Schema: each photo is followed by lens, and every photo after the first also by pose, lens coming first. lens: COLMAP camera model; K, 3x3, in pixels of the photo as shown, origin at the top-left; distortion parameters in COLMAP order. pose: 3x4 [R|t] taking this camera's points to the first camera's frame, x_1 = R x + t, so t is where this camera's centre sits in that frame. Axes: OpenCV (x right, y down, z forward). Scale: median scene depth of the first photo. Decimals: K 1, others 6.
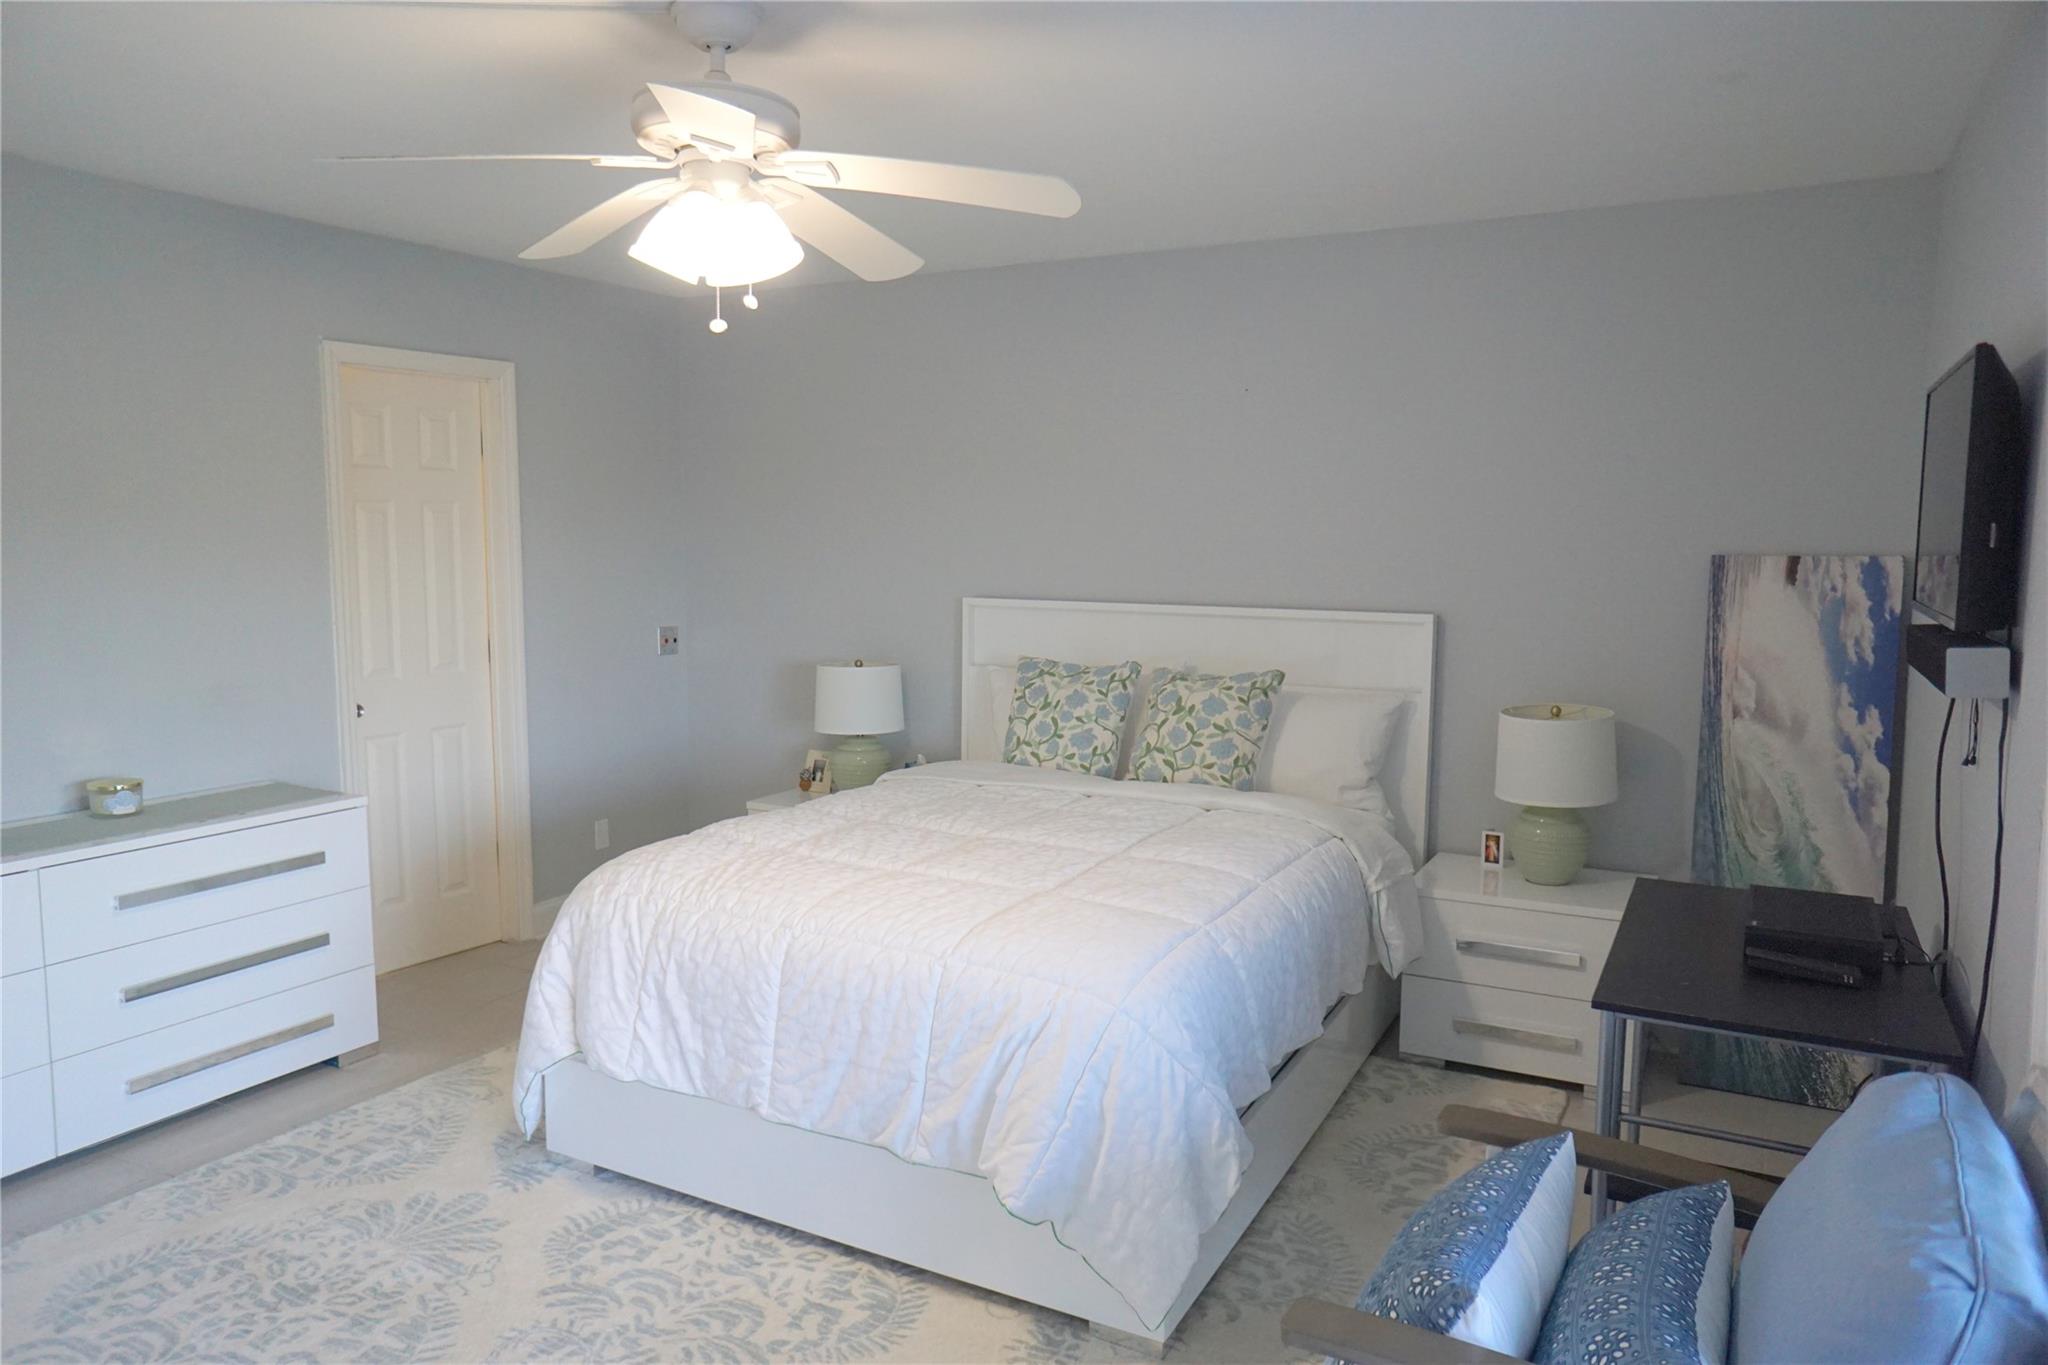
lens RADIAL K [[1385.0, 0, 1004.8], [0, 1385.0, 677.6], [0, 0, 1]] dist [-0.067616, 0.087737]
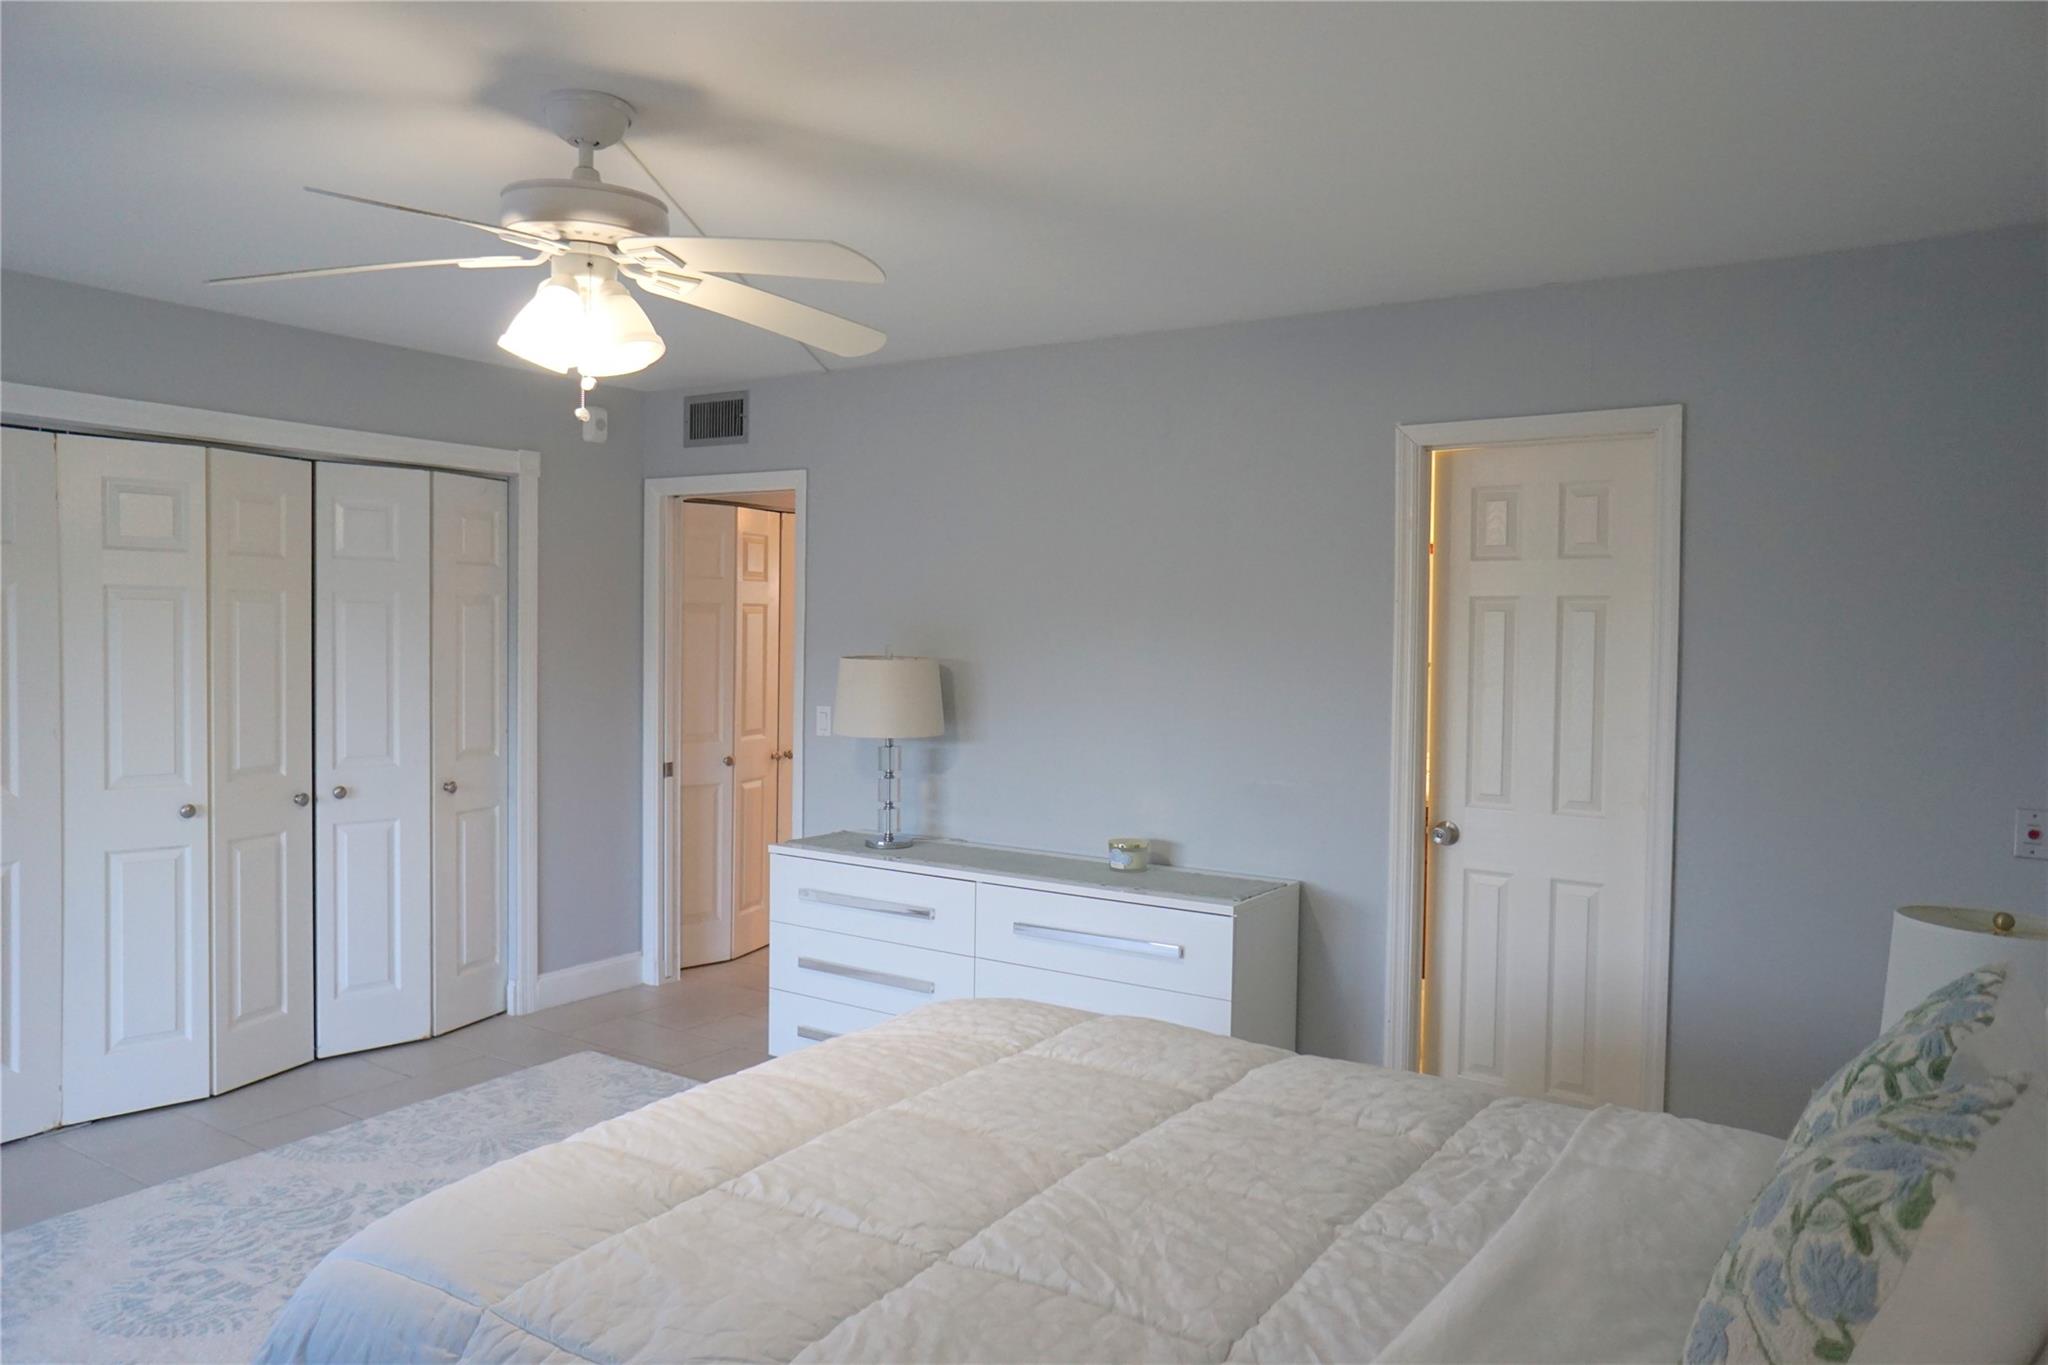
lens RADIAL K [[1385.0, 0, 1002.0], [0, 1385.0, 675.6], [0, 0, 1]] dist [-0.067616, 0.087737]
pose [[-0.085813, 0.029722, -0.995868, 0.590979], [-0.119635, 0.992015, 0.039916, -0.109647], [0.989102, 0.122566, -0.081572, 1.073697]]
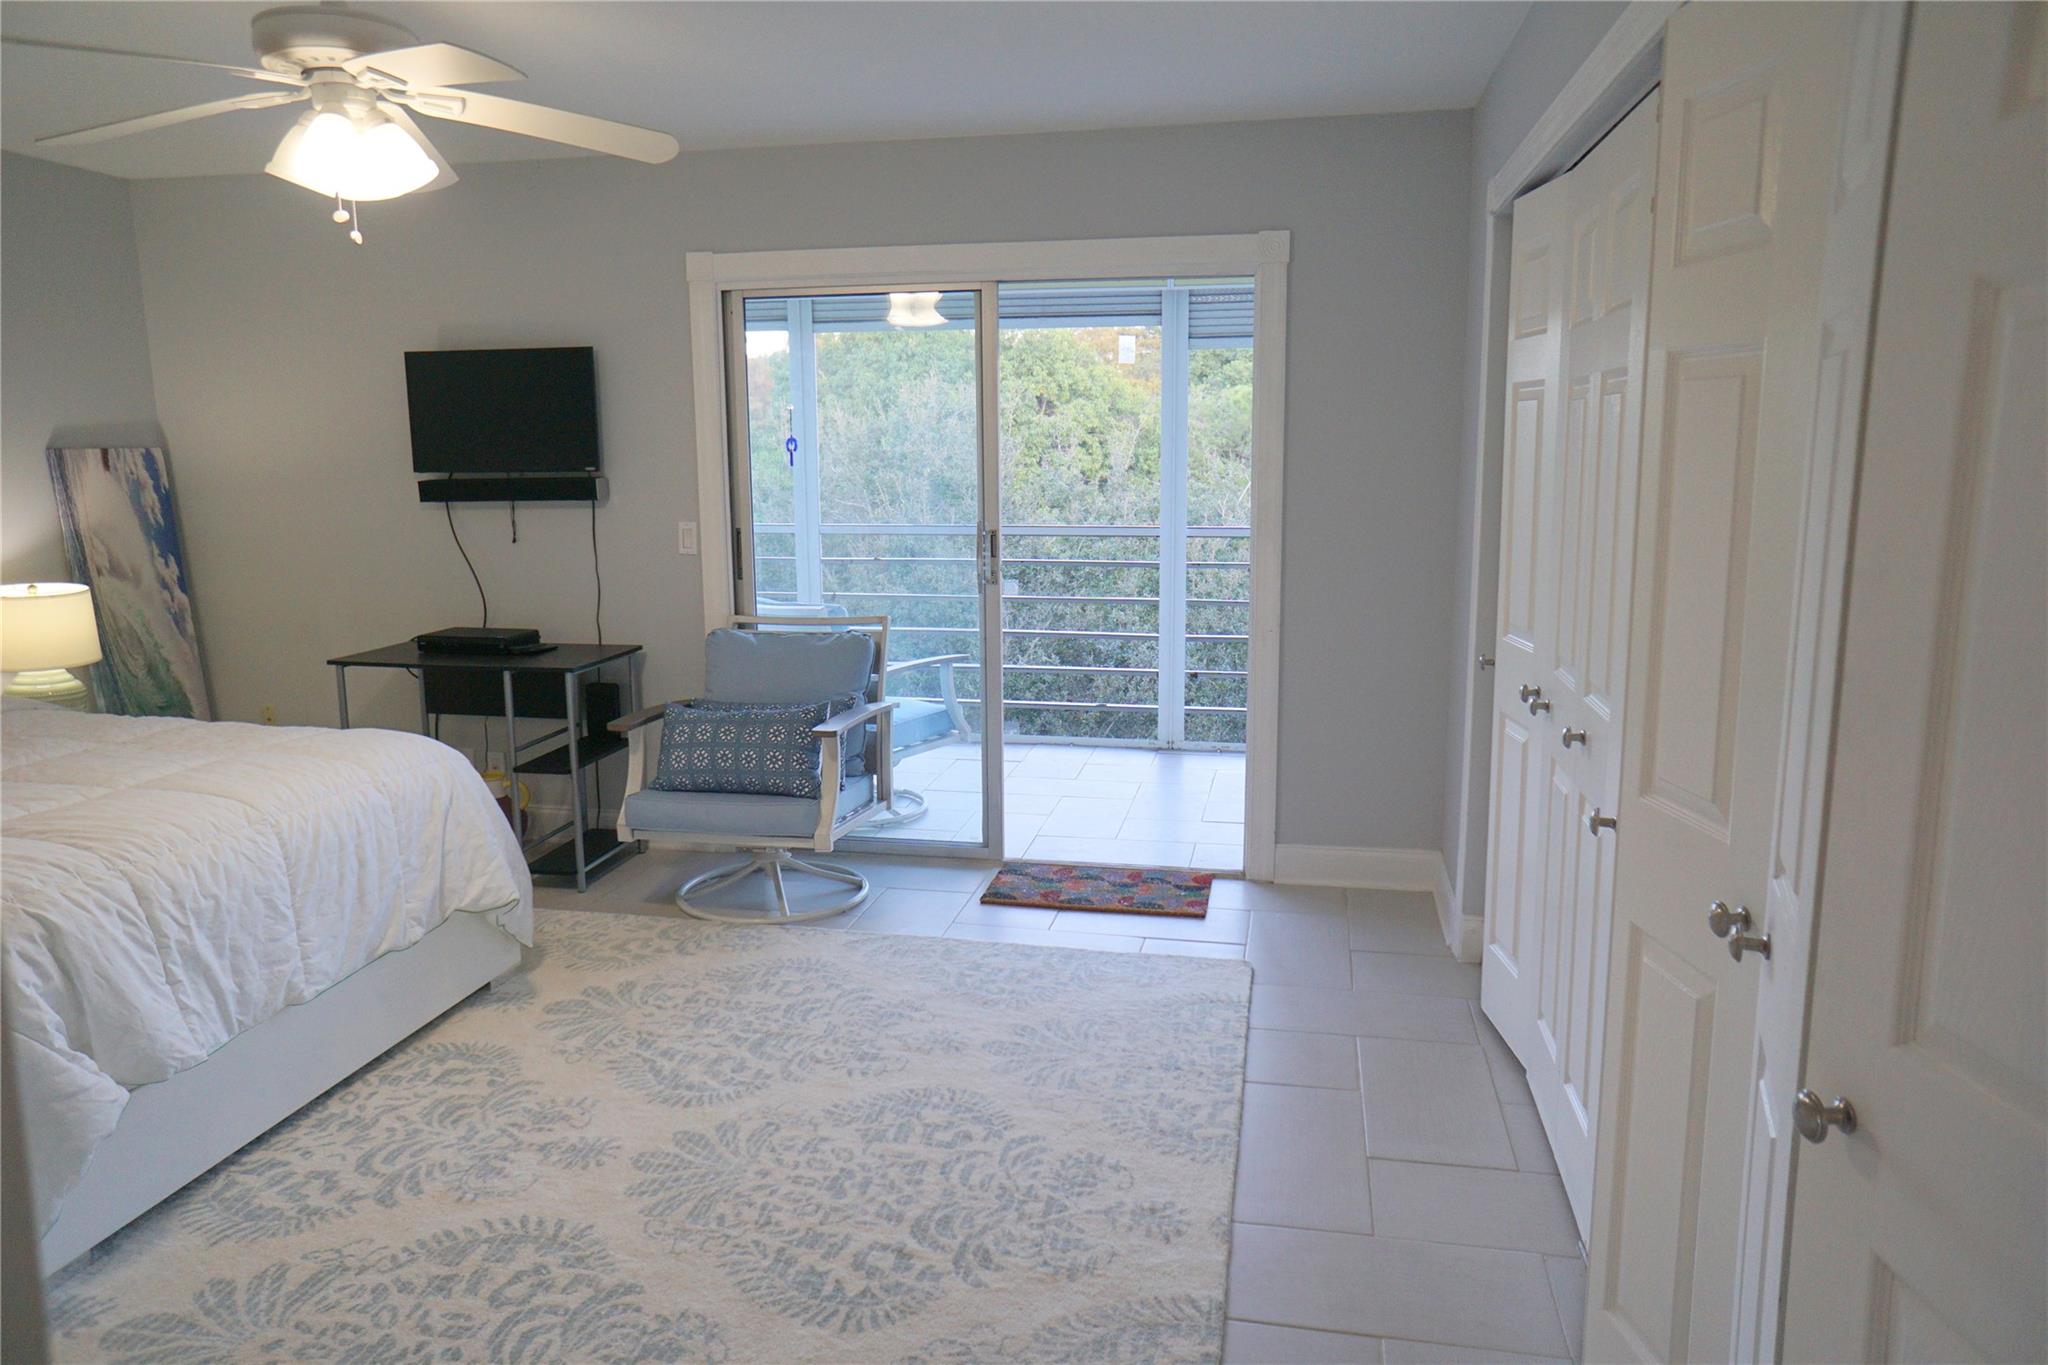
lens RADIAL K [[1385.0, 0, 1006.2], [0, 1385.0, 681.5], [0, 0, 1]] dist [-0.067616, 0.087737]
pose [[-0.297352, -0.169596, 0.939585, -1.106643], [0.103609, 0.972554, 0.208336, -0.063830], [-0.949130, 0.159299, -0.271619, 0.654300]]
